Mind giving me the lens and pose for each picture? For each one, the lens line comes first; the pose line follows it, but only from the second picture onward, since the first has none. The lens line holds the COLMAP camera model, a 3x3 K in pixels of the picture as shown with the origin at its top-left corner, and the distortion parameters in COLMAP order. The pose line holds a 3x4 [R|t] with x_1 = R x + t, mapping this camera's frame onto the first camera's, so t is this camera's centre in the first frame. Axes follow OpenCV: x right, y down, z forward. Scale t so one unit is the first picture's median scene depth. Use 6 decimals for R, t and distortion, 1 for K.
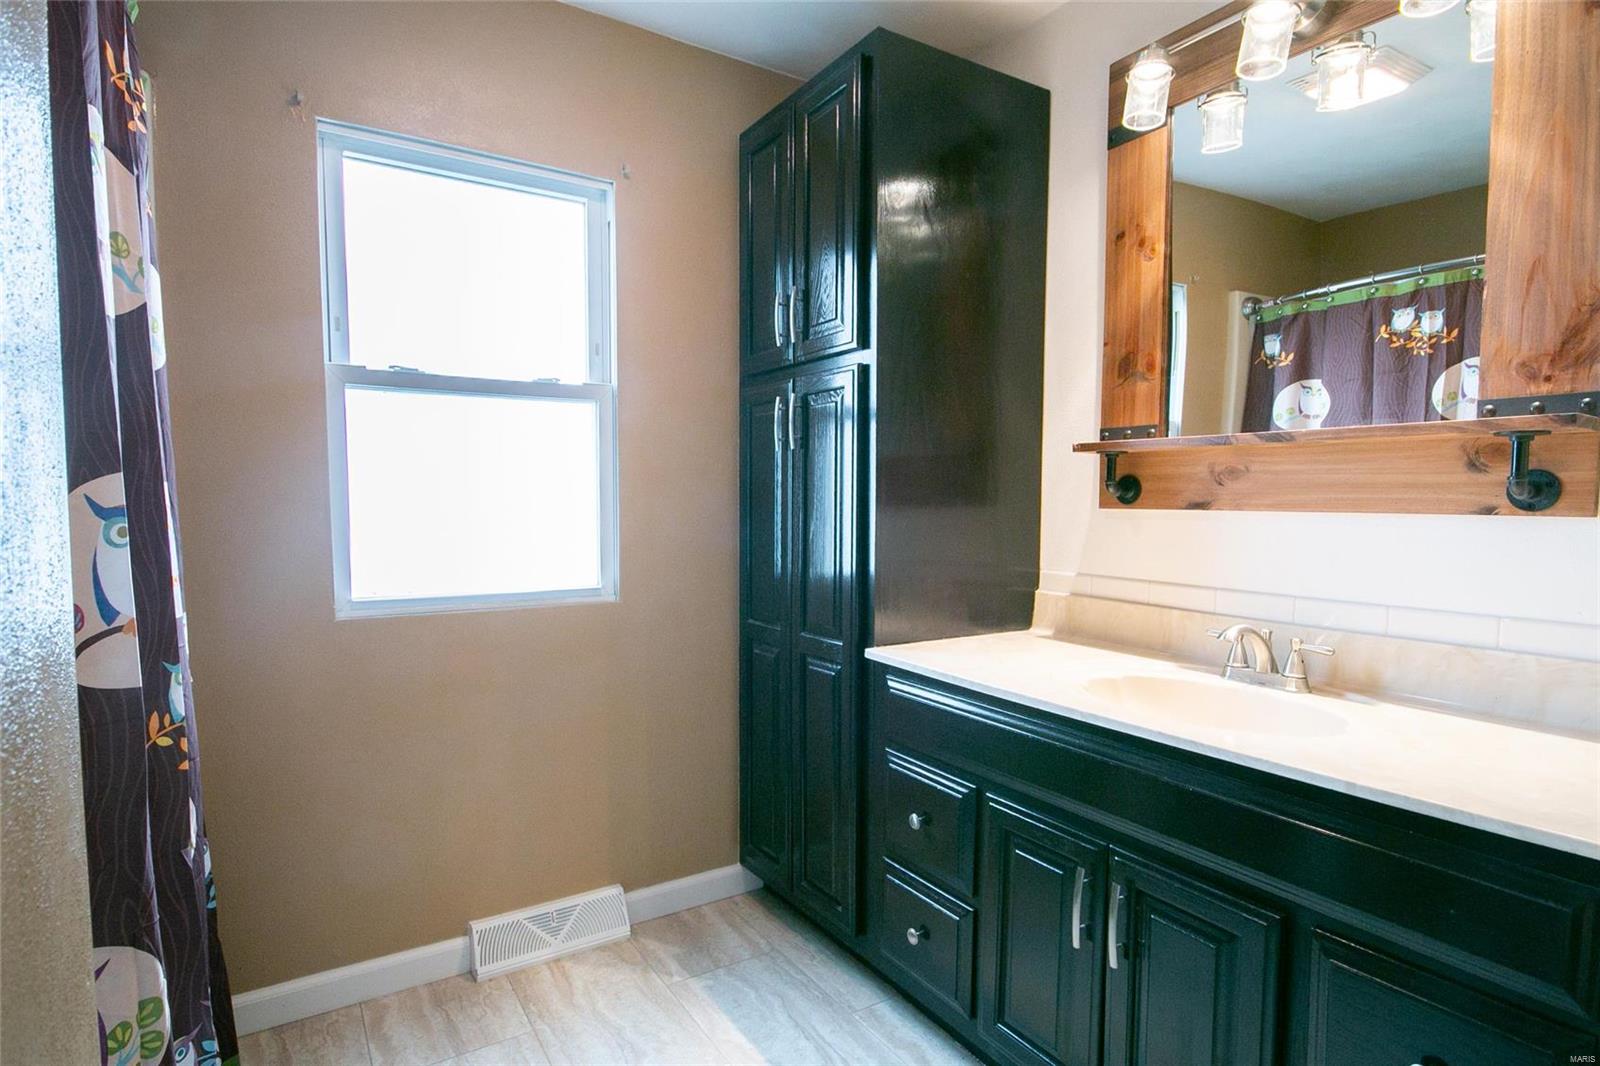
lens RADIAL K [[816.2, 0, 770.1], [0, 816.2, 547.5], [0, 0, 1]] dist [0.002152, -0.004815]
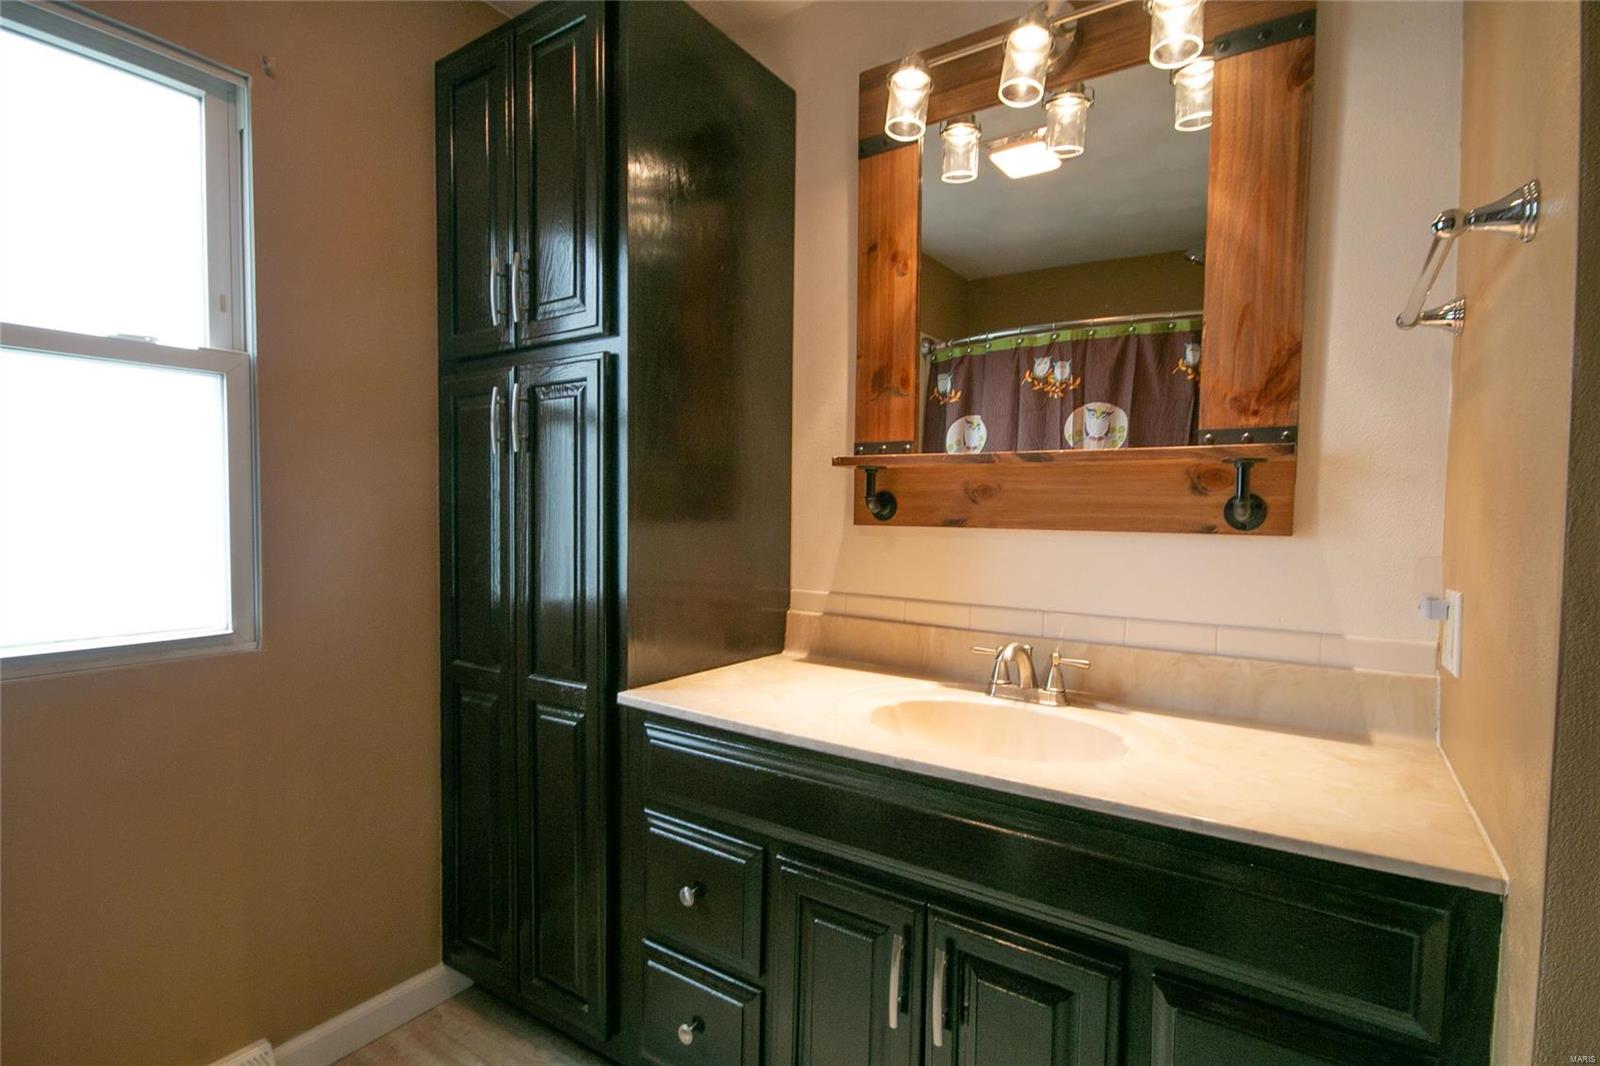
lens RADIAL K [[770.2, 0, 798.8], [0, 770.2, 544.8], [0, 0, 1]] dist [0.002922, 0.000686]
pose [[0.908585, -0.008780, 0.417607, -0.043317], [0.015408, 0.999803, -0.012502, -0.014760], [-0.417415, 0.017794, 0.908542, 0.205128]]
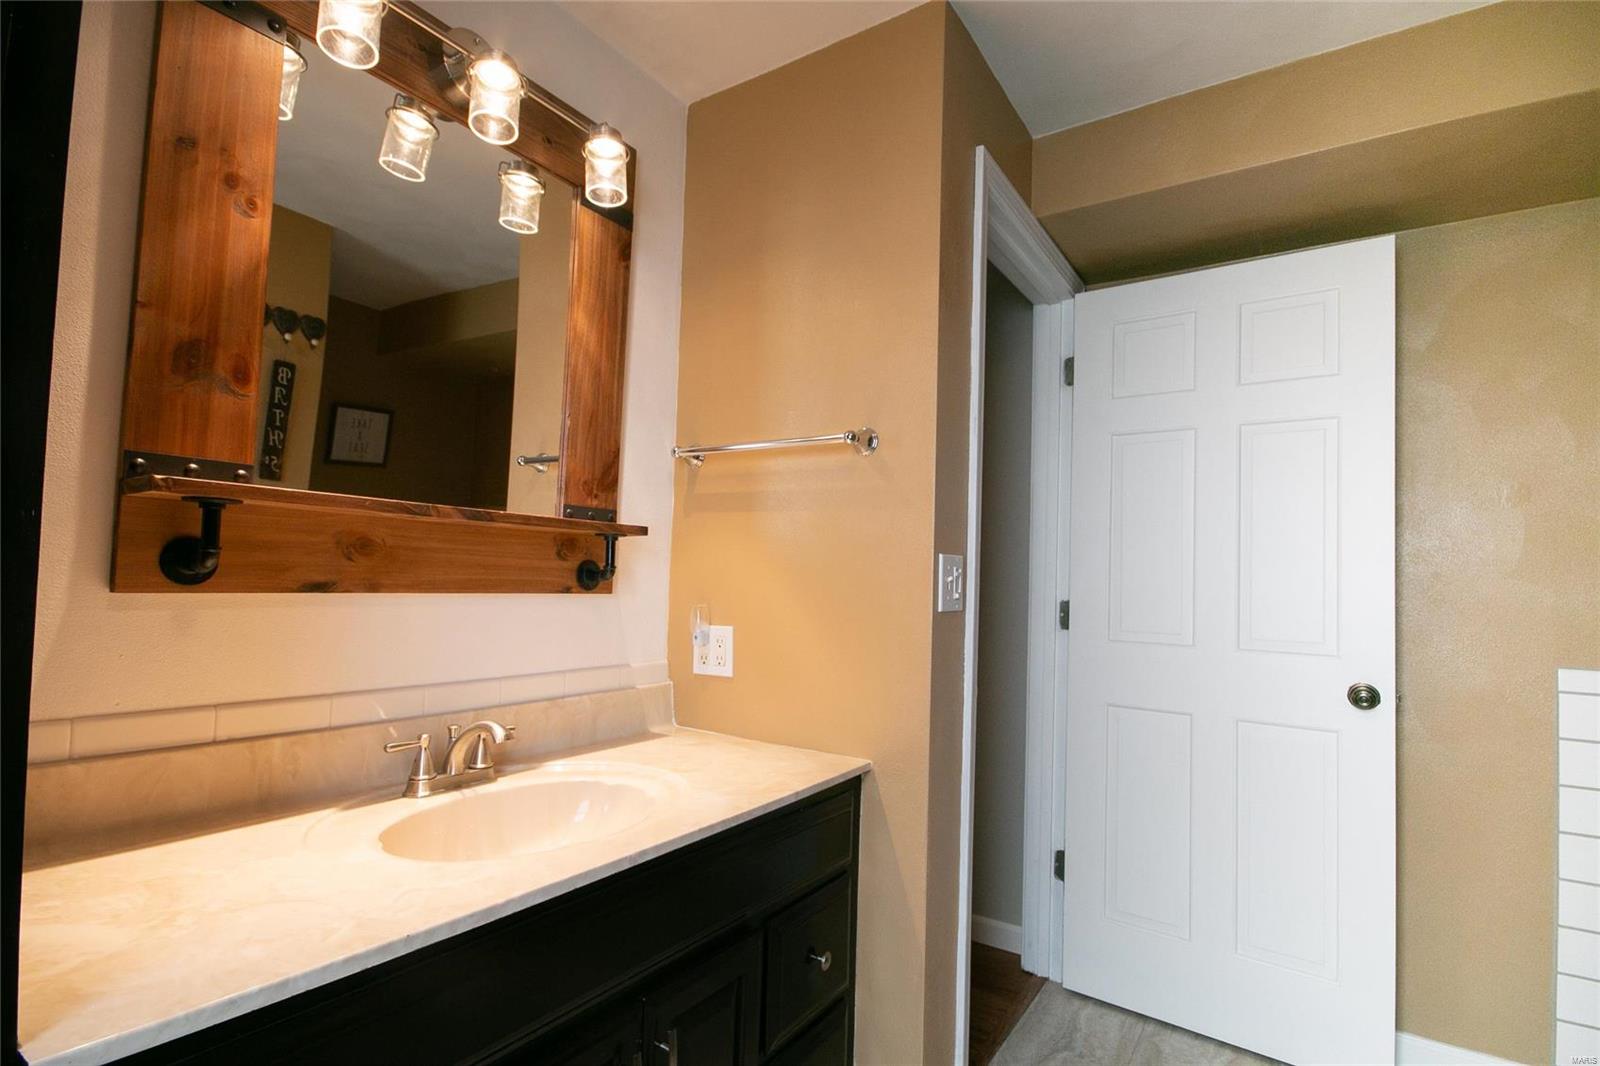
lens RADIAL K [[770.2, 0, 799.0], [0, 770.2, 544.5], [0, 0, 1]] dist [0.002922, 0.000686]
pose [[-0.413727, 0.025640, 0.910040, -0.278787], [0.025969, 0.999529, -0.016356, -0.063501], [-0.910031, 0.016866, -0.414198, 0.845627]]
